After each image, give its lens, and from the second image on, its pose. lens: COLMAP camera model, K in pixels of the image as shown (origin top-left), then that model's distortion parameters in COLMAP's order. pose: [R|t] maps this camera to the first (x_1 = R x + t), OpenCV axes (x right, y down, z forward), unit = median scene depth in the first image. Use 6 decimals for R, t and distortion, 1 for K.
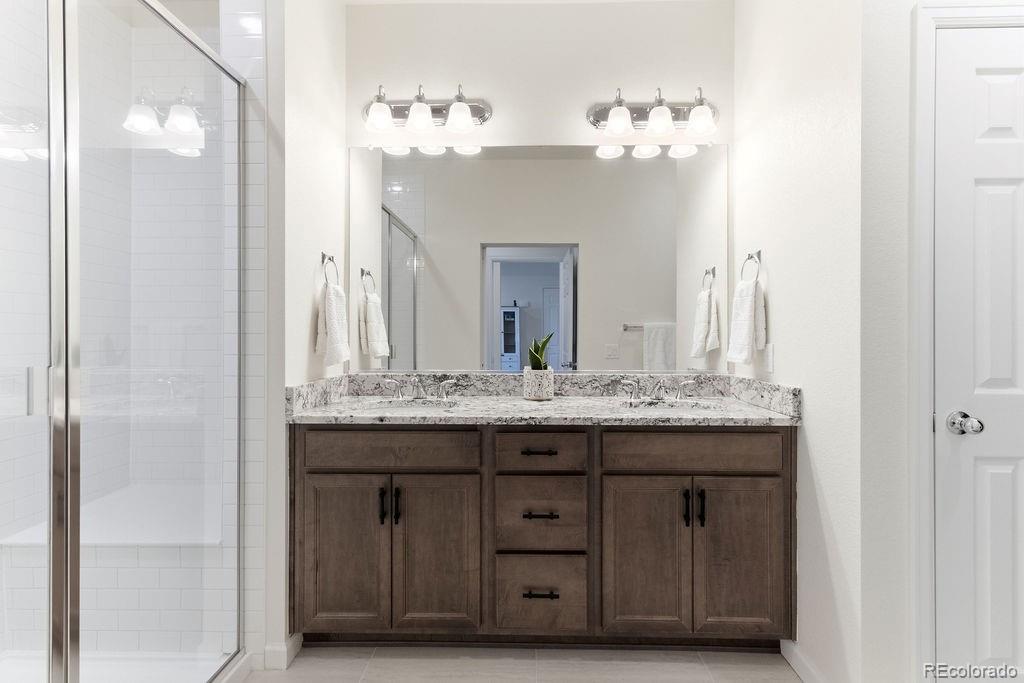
lens RADIAL K [[508.2, 0, 524.6], [0, 508.2, 332.6], [0, 0, 1]] dist [0.003300, 0.000479]
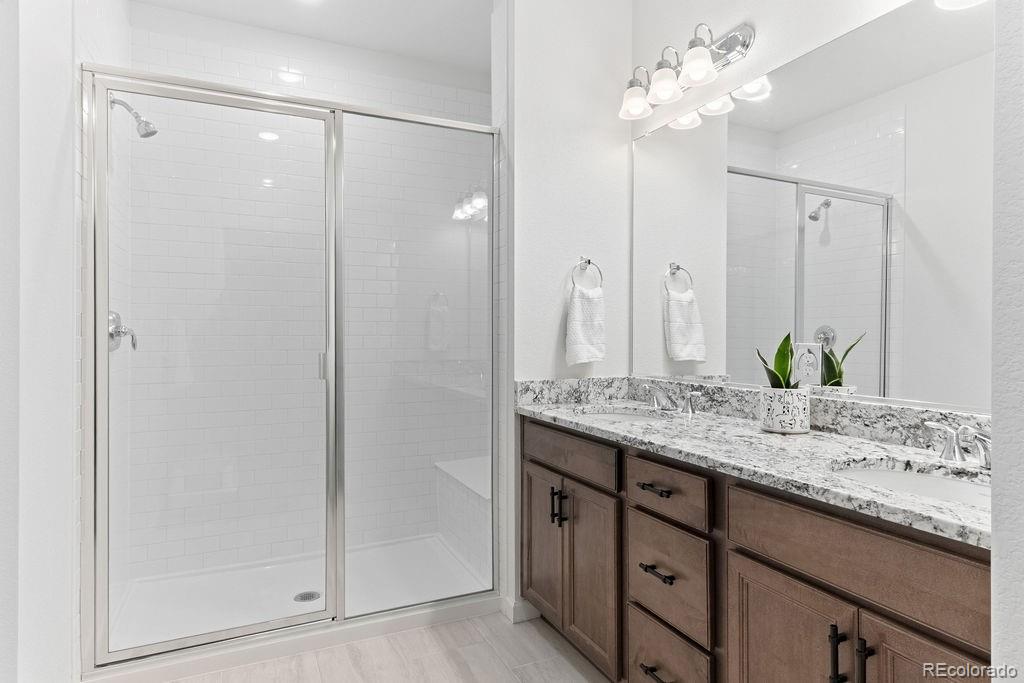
lens RADIAL K [[580.5, 0, 509.9], [0, 580.5, 334.6], [0, 0, 1]] dist [0.004037, 0.001144]
pose [[0.429909, 0.000260, -0.902872, 0.713045], [-0.000866, 1.000000, -0.000124, 0.002518], [0.902872, 0.000835, 0.429909, 0.418650]]
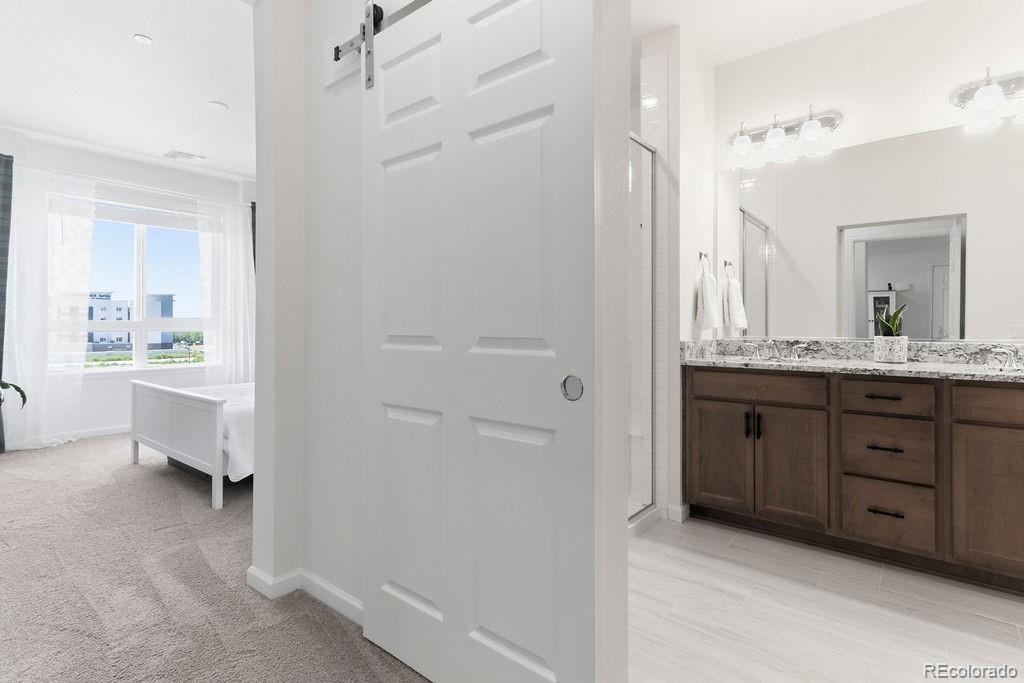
lens RADIAL K [[507.8, 0, 515.4], [0, 507.8, 325.2], [0, 0, 1]] dist [0.007967, 0.000994]
pose [[0.788874, -0.000881, -0.614554, 0.084163], [0.000248, 0.999999, -0.001114, 0.059591], [0.614554, 0.000727, 0.788874, -0.522222]]
